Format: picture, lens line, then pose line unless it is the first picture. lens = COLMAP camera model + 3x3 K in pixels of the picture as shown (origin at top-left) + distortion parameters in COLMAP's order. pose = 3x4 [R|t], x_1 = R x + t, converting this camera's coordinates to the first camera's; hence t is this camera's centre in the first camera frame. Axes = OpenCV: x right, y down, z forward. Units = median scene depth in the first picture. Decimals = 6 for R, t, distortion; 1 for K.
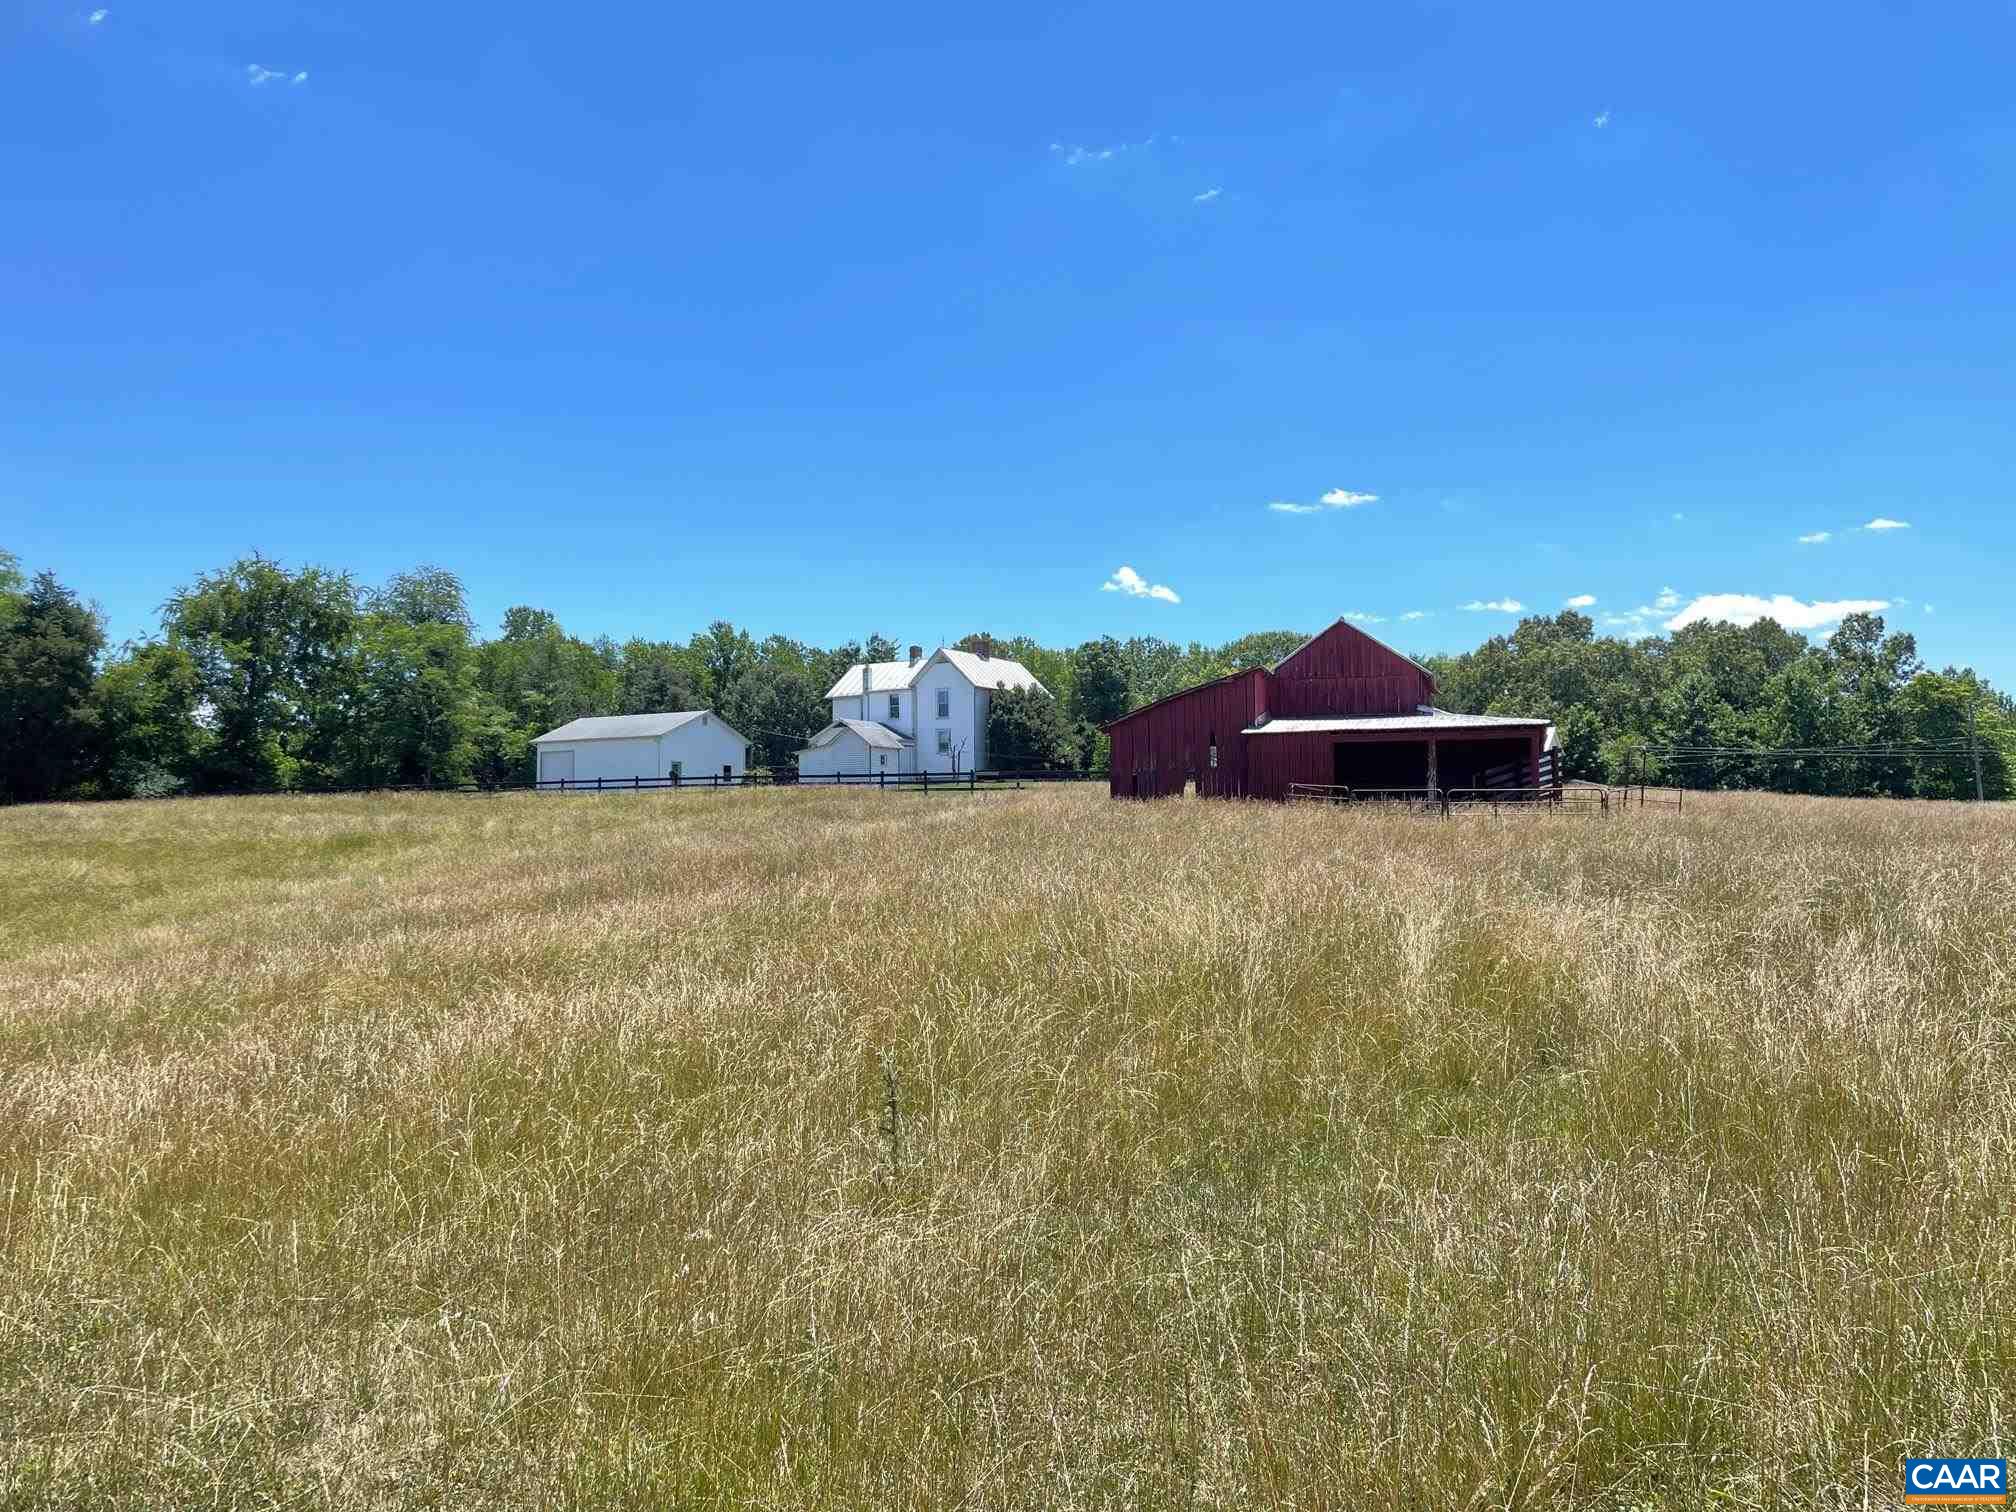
lens RADIAL K [[1458.5, 0, 1012.7], [0, 1458.5, 742.5], [0, 0, 1]] dist [0.061944, -0.076870]
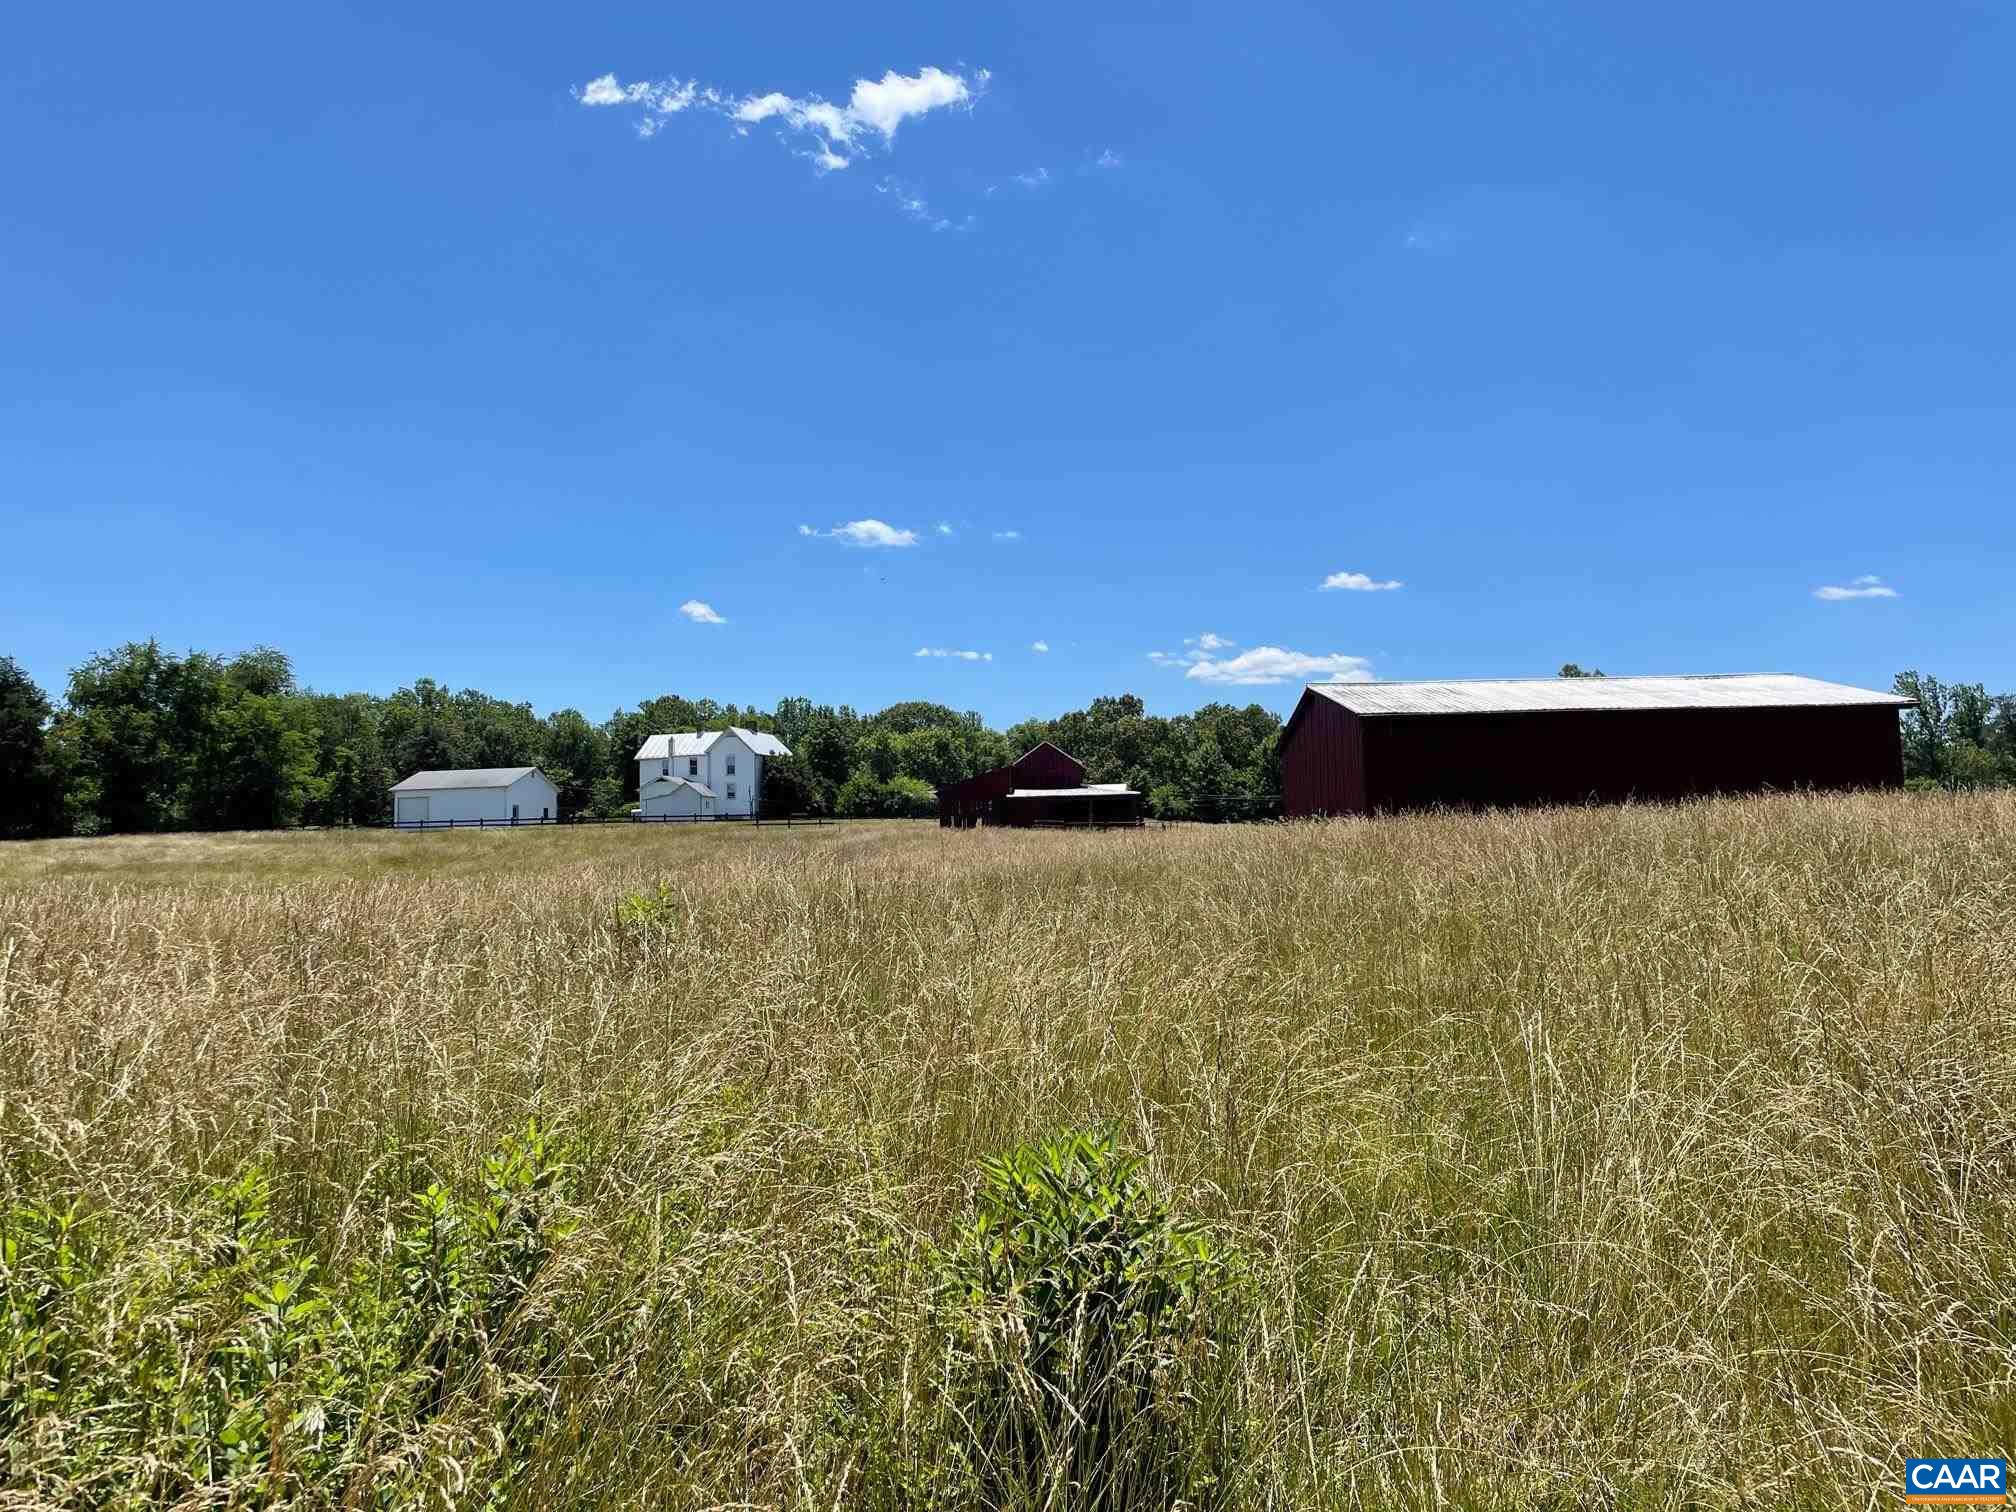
lens RADIAL K [[1458.5, 0, 1013.0], [0, 1458.5, 751.4], [0, 0, 1]] dist [0.061944, -0.076870]
pose [[0.957079, 0.010057, 0.289652, -0.175347], [-0.004735, 0.999807, -0.019068, -0.012270], [-0.289788, 0.016878, 0.956942, -0.407254]]
